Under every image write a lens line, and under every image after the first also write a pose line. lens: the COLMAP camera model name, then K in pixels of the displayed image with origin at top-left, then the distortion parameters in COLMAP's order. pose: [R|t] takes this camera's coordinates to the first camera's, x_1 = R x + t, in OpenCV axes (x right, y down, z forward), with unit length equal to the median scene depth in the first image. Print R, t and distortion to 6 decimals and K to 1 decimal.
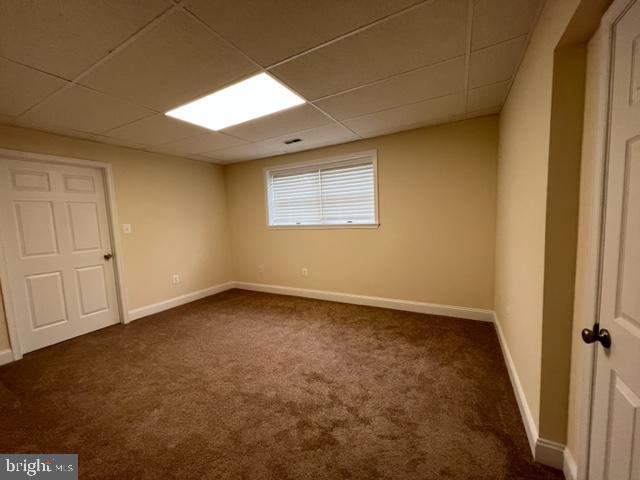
lens RADIAL K [[257.4, 0, 316.4], [0, 257.4, 241.4], [0, 0, 1]] dist [-0.001675, 0.001003]
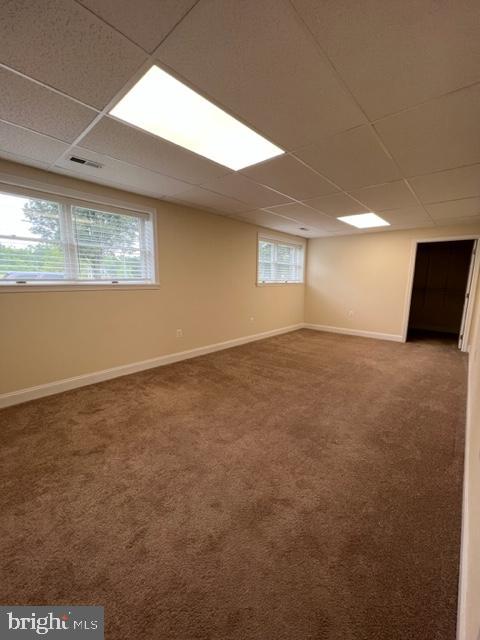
lens RADIAL K [[257.4, 0, 236.0], [0, 257.4, 314.6], [0, 0, 1]] dist [-0.001675, 0.001003]
pose [[0.241284, -0.096635, 0.965631, -1.273897], [0.065463, 0.994384, 0.083156, -0.026344], [-0.968244, 0.043149, 0.246255, 0.838742]]
